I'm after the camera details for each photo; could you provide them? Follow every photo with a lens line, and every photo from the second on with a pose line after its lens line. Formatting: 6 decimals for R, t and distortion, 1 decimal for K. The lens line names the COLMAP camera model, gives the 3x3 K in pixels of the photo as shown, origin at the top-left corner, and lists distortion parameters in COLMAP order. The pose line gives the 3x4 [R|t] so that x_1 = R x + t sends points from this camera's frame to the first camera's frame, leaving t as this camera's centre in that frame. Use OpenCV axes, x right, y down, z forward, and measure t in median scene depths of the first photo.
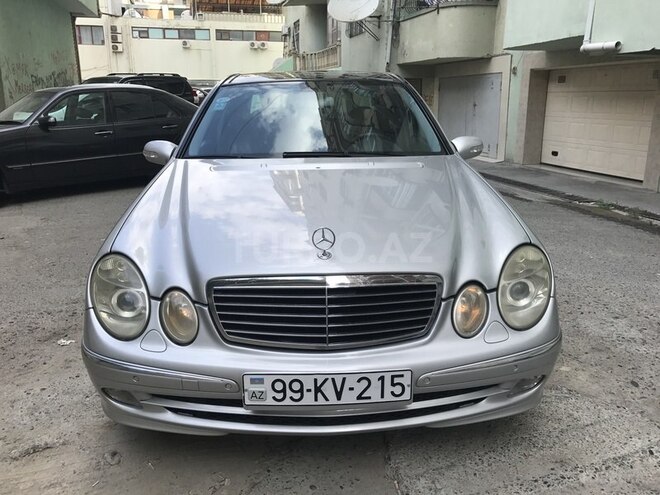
lens RADIAL K [[549.9, 0, 322.3], [0, 549.9, 245.4], [0, 0, 1]] dist [0.013265, -0.001654]
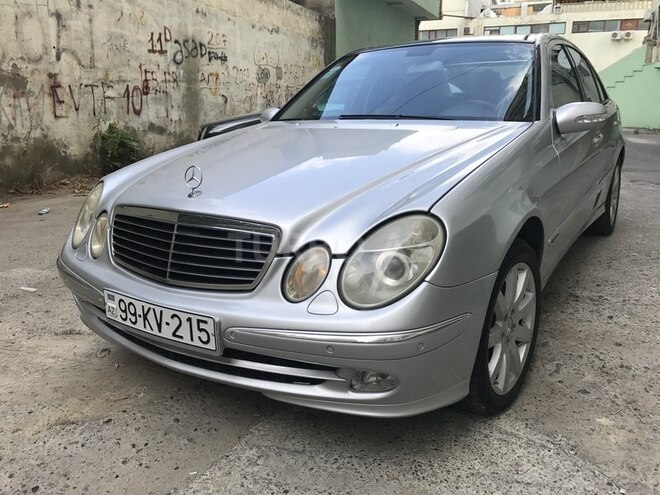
lens RADIAL K [[550.8, 0, 330.0], [0, 550.8, 247.5], [0, 0, 1]] dist [-0.005273, -0.005554]
pose [[0.811490, 0.138813, -0.567640, 0.796843], [-0.139169, 0.989335, 0.042982, 0.036190], [0.567553, 0.044118, 0.822154, 0.315705]]
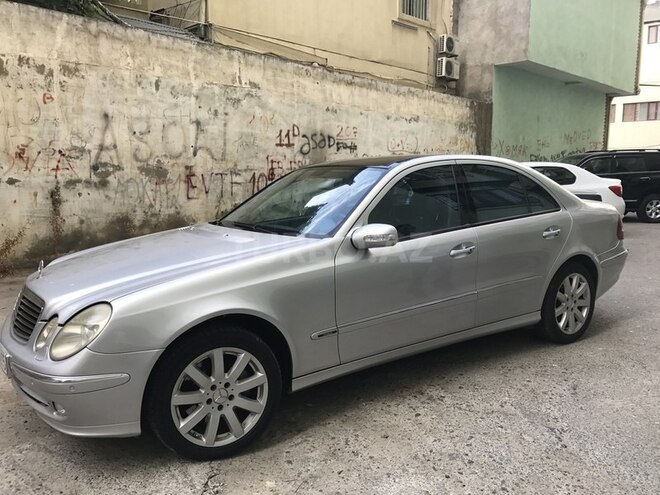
lens RADIAL K [[549.9, 0, 322.3], [0, 549.9, 245.4], [0, 0, 1]] dist [0.013265, -0.001654]
pose [[0.521046, 0.108428, -0.846614, 1.580627], [-0.220194, 0.975399, -0.010595, -0.176030], [0.824637, 0.191940, 0.532103, 0.681884]]
